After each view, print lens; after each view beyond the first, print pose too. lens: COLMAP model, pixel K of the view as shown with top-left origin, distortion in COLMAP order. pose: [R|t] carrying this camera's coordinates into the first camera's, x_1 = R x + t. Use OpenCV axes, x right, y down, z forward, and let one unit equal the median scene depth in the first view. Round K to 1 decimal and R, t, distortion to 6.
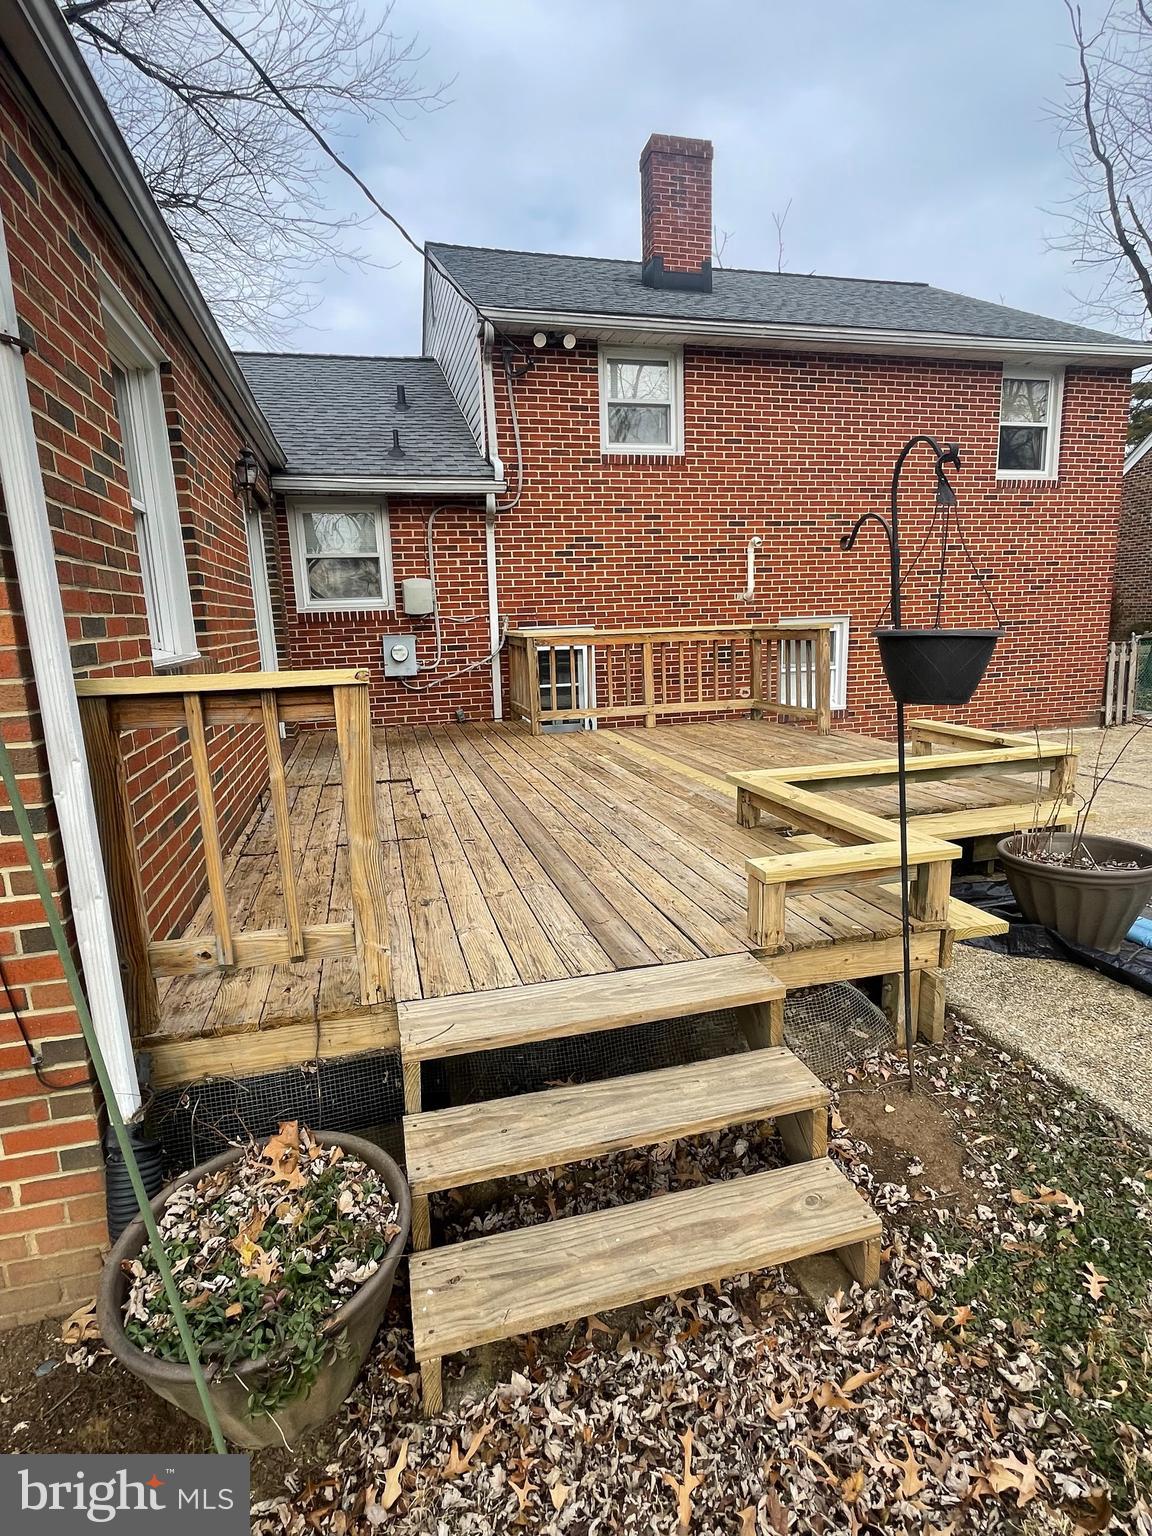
lens RADIAL K [[777.2, 0, 576.0], [0, 777.2, 768.0], [0, 0, 1]] dist [-0.003332, -0.000502]
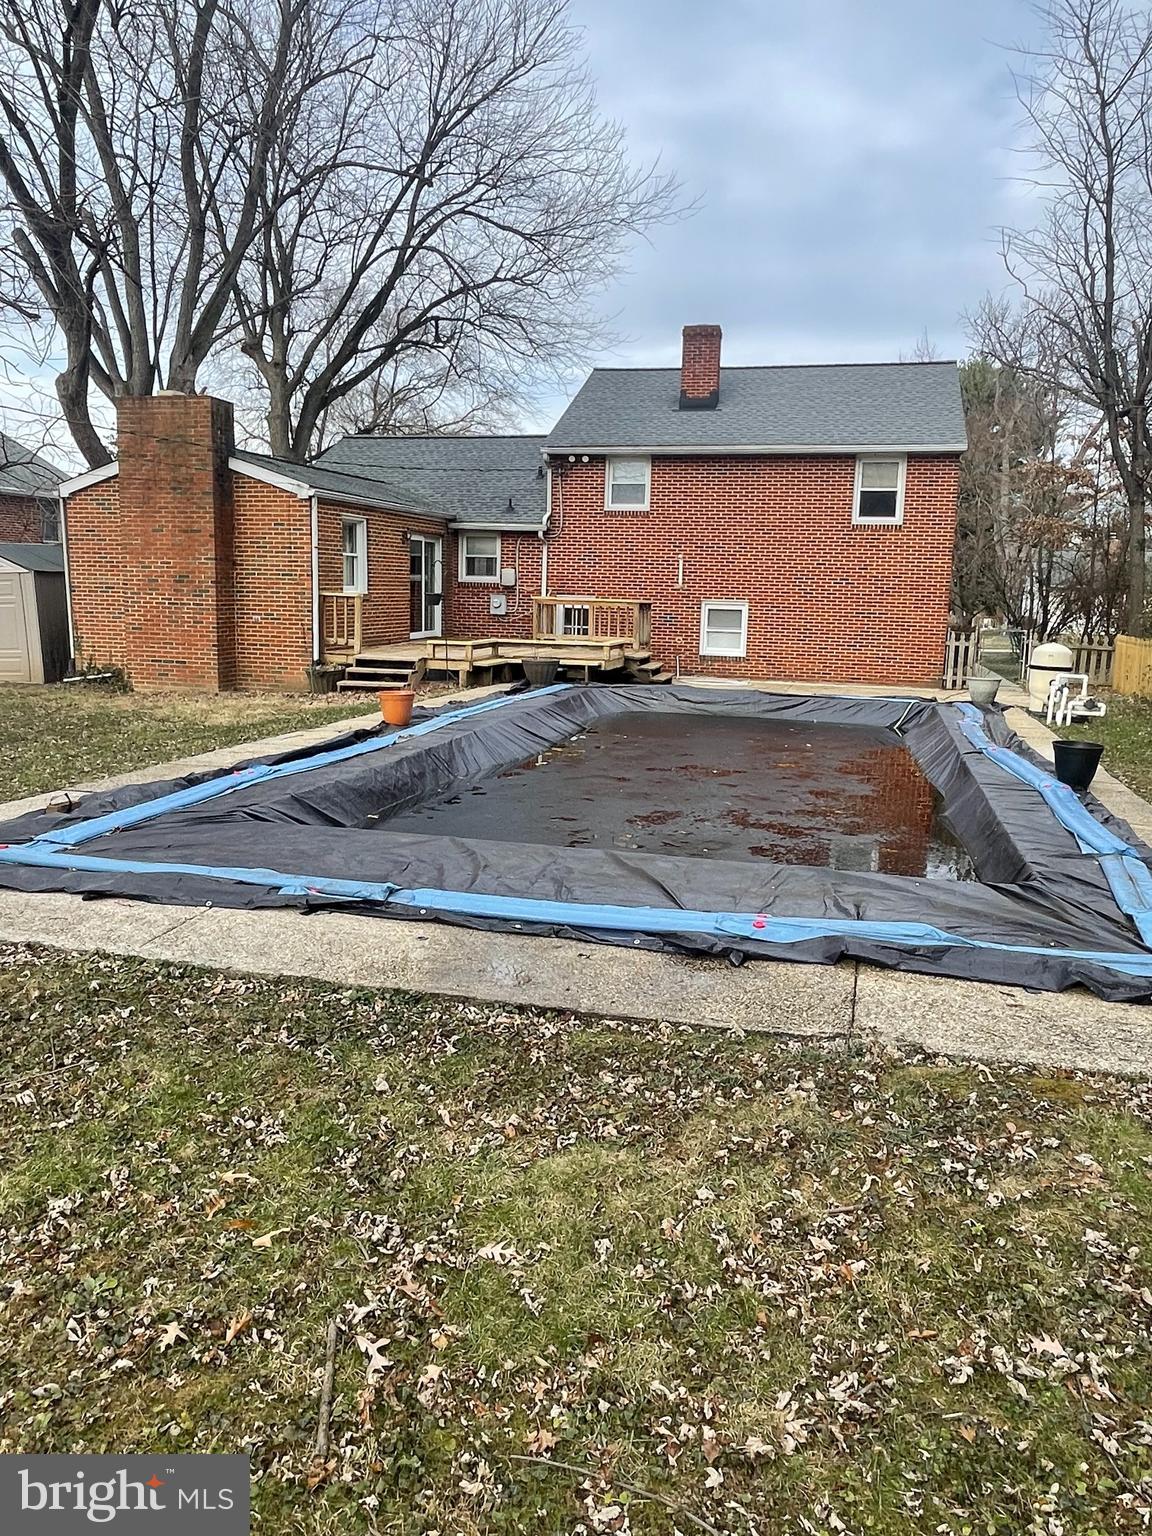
lens RADIAL K [[1114.9, 0, 576.0], [0, 1114.9, 768.0], [0, 0, 1]] dist [0.001369, 0.005354]
pose [[0.868829, 0.137950, -0.475506, 1.402713], [-0.149912, 0.988615, 0.012895, 0.215120], [0.471872, 0.060080, 0.879618, -1.475716]]
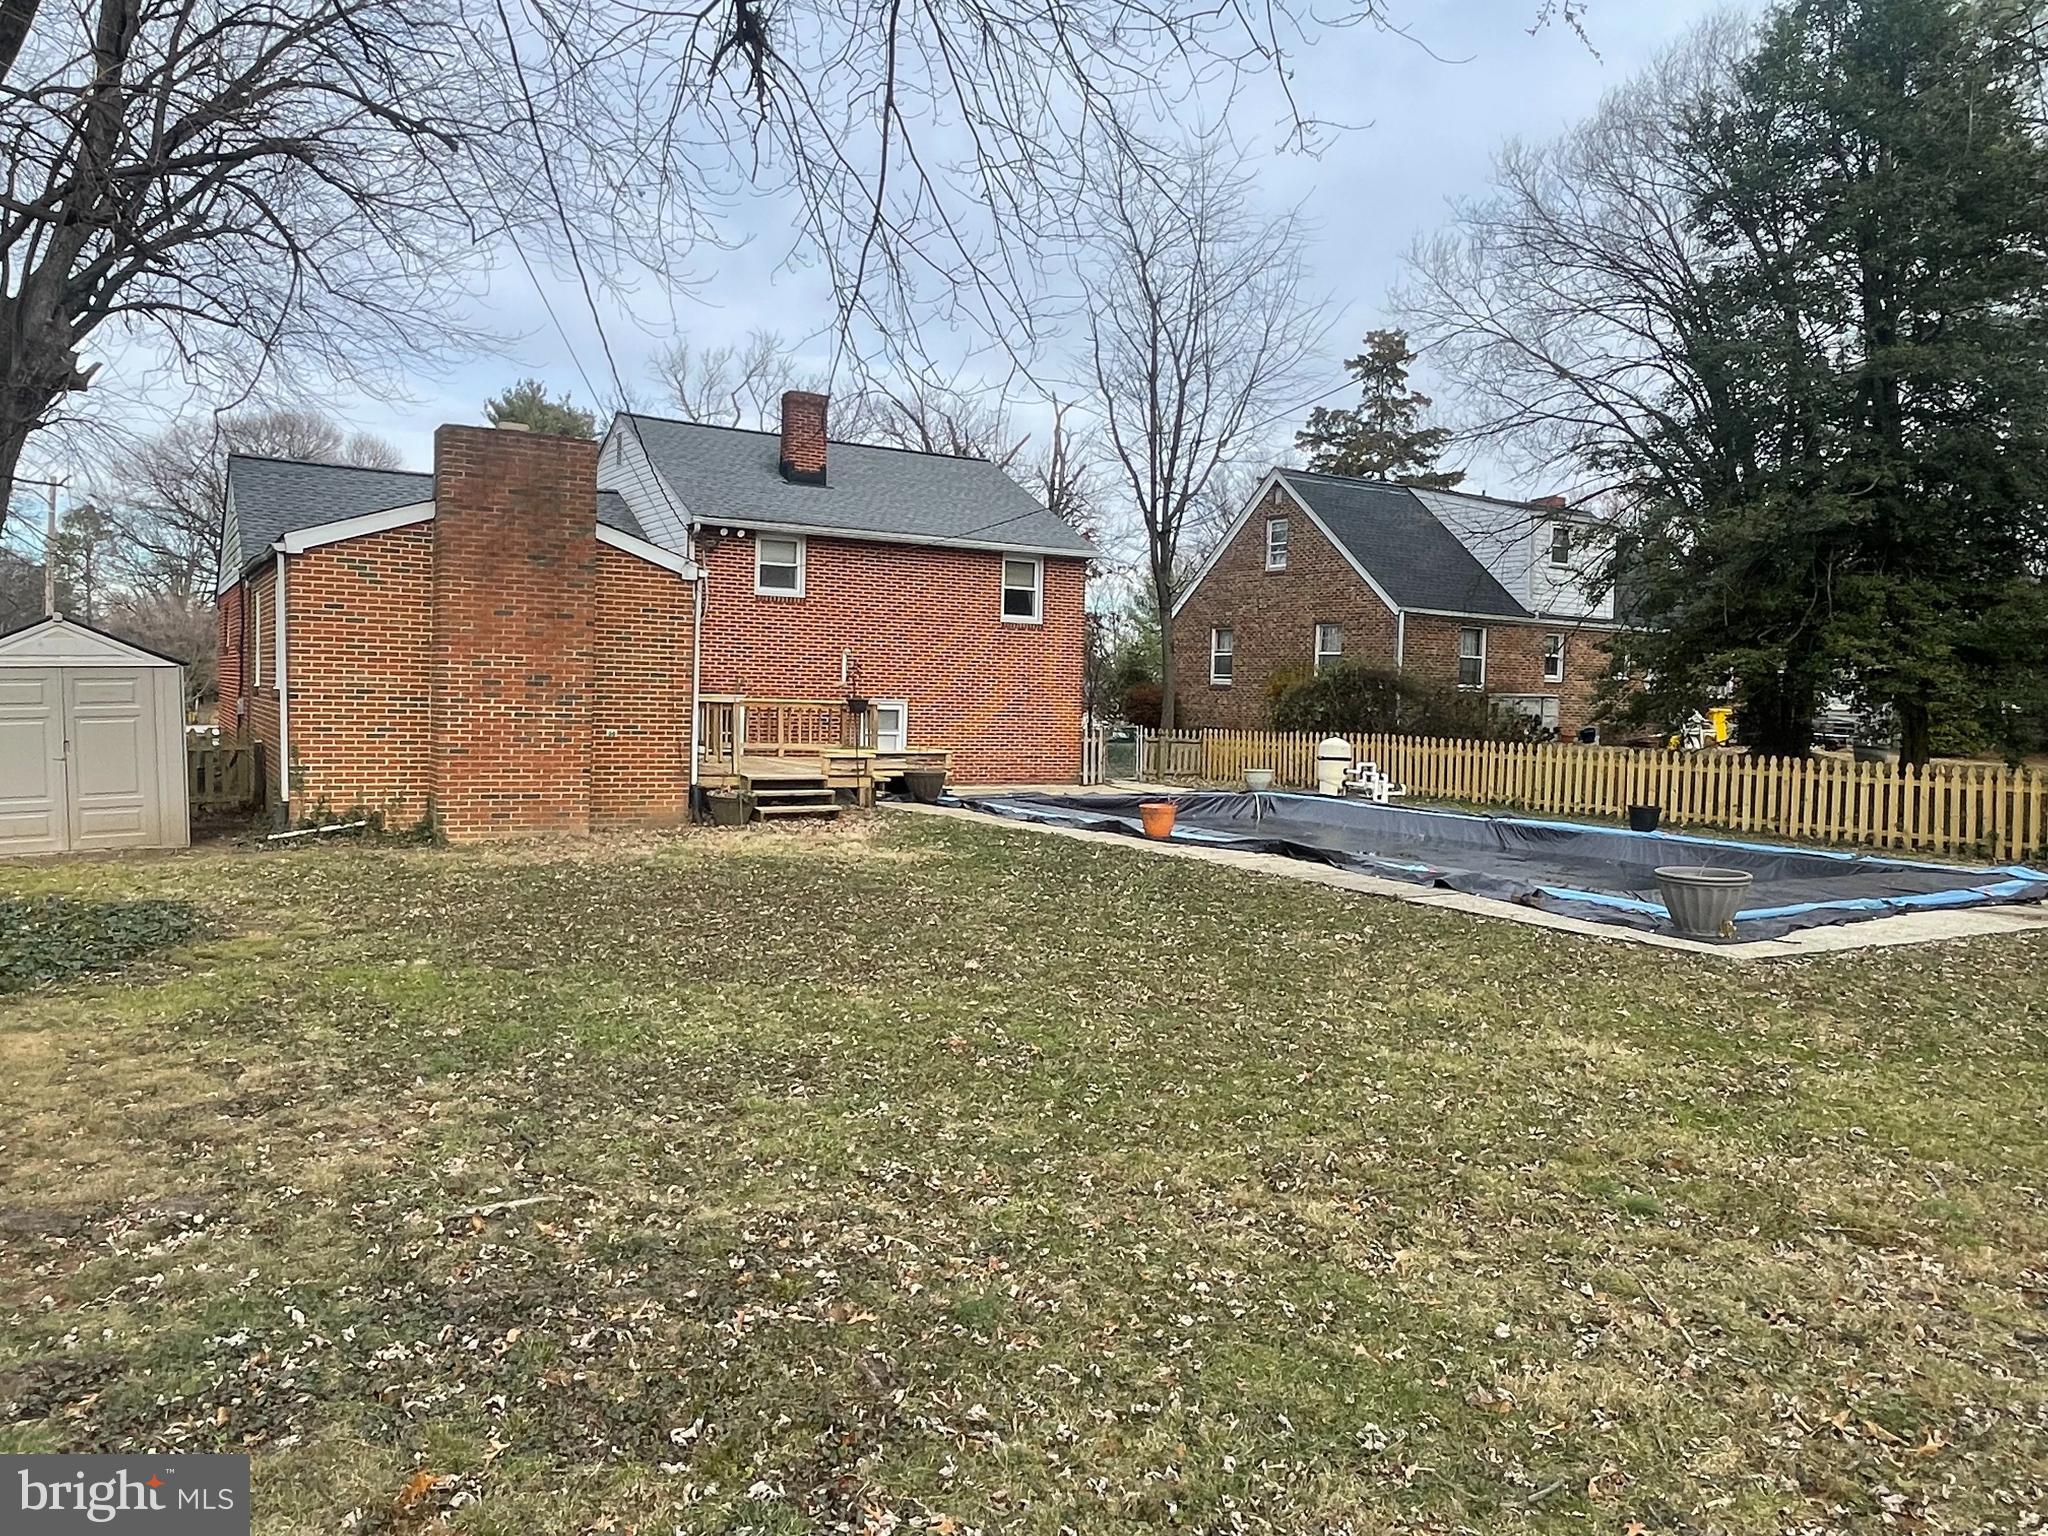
lens RADIAL K [[1486.6, 0, 1024.0], [0, 1486.6, 768.0], [0, 0, 1]] dist [0.001369, 0.005354]
pose [[0.954608, 0.049647, 0.293698, -0.331690], [-0.007256, 0.989595, -0.143696, 0.412207], [-0.297776, 0.135042, 0.945036, -2.111062]]
